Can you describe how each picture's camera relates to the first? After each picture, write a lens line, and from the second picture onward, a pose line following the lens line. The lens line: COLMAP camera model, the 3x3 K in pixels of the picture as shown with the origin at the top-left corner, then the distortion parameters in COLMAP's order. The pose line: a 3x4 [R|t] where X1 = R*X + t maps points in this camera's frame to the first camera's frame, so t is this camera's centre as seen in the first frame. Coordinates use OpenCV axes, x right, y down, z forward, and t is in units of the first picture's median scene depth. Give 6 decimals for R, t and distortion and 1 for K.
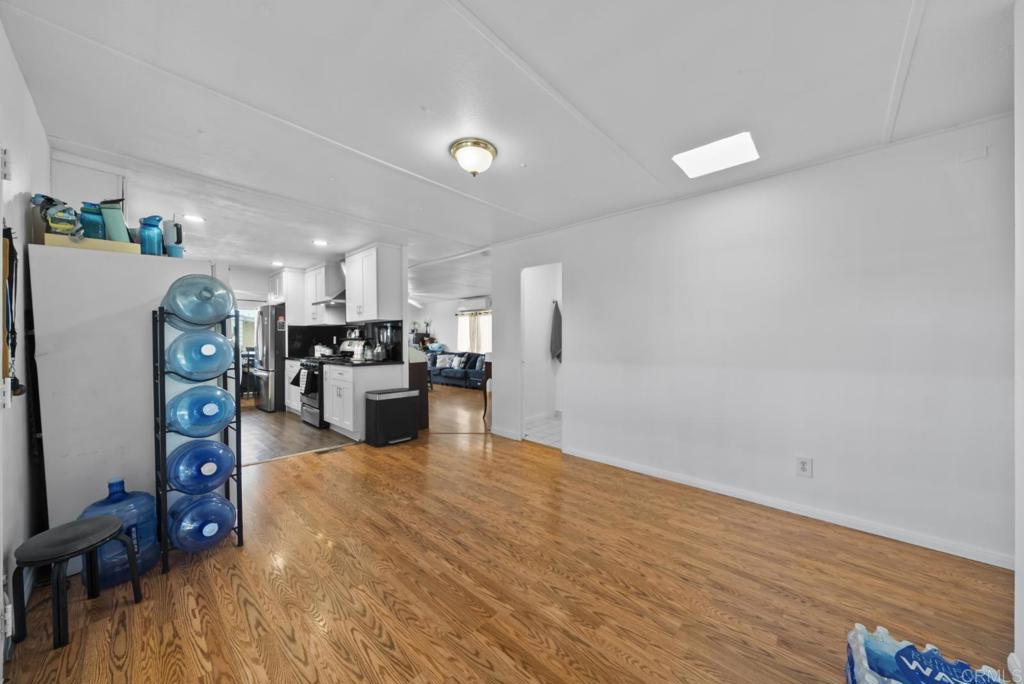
lens RADIAL K [[352.7, 0, 513.1], [0, 352.7, 344.5], [0, 0, 1]] dist [-0.007549, 0.000031]
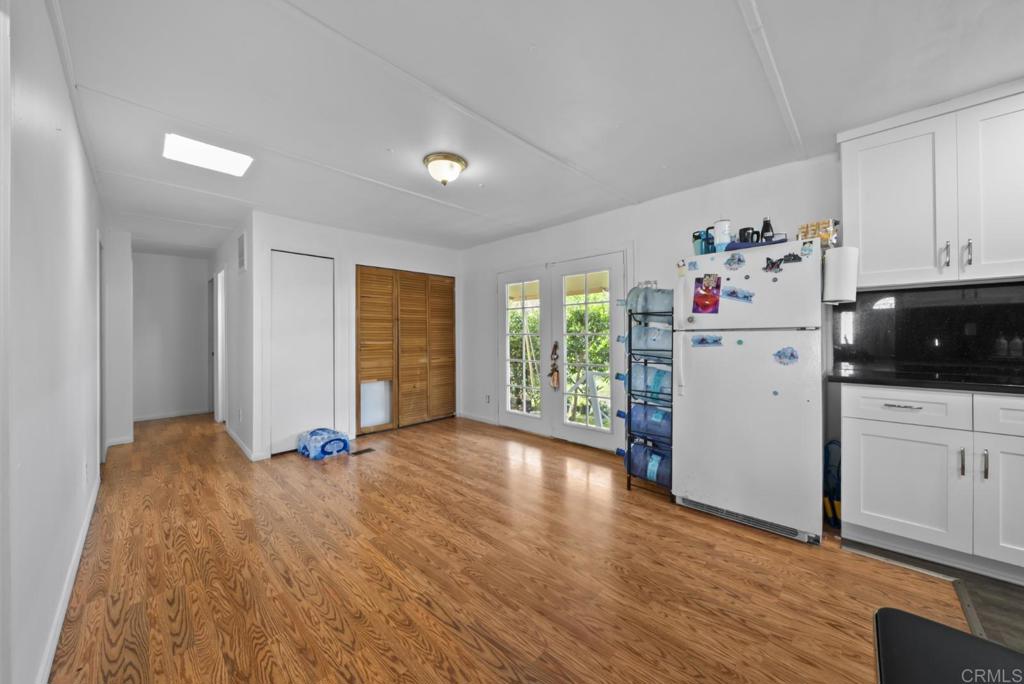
lens RADIAL K [[352.7, 0, 511.3], [0, 352.7, 336.0], [0, 0, 1]] dist [-0.007549, 0.000031]
pose [[-0.999634, 0.006933, 0.026166, -0.334453], [0.007088, 0.999958, 0.005834, -0.008642], [-0.026125, 0.006018, -0.999641, 2.041227]]
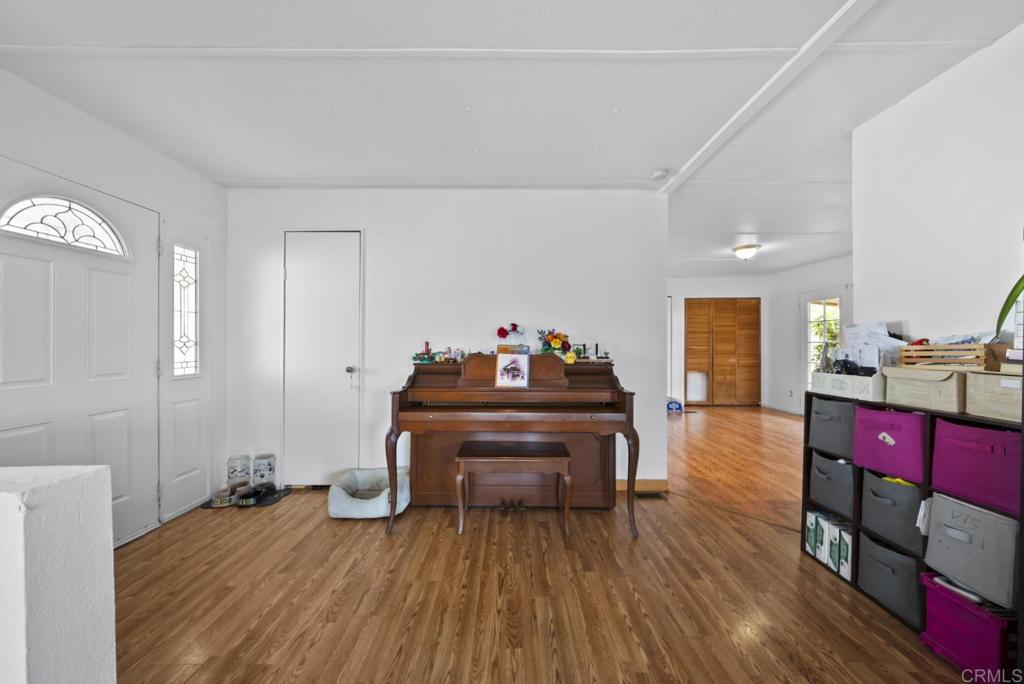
lens RADIAL K [[352.7, 0, 511.5], [0, 352.7, 344.0], [0, 0, 1]] dist [-0.007549, 0.000031]
pose [[-0.672735, 0.000229, 0.739884, -0.676689], [0.007284, 0.999954, 0.006314, -0.023940], [-0.739848, 0.009637, -0.672705, 3.263619]]
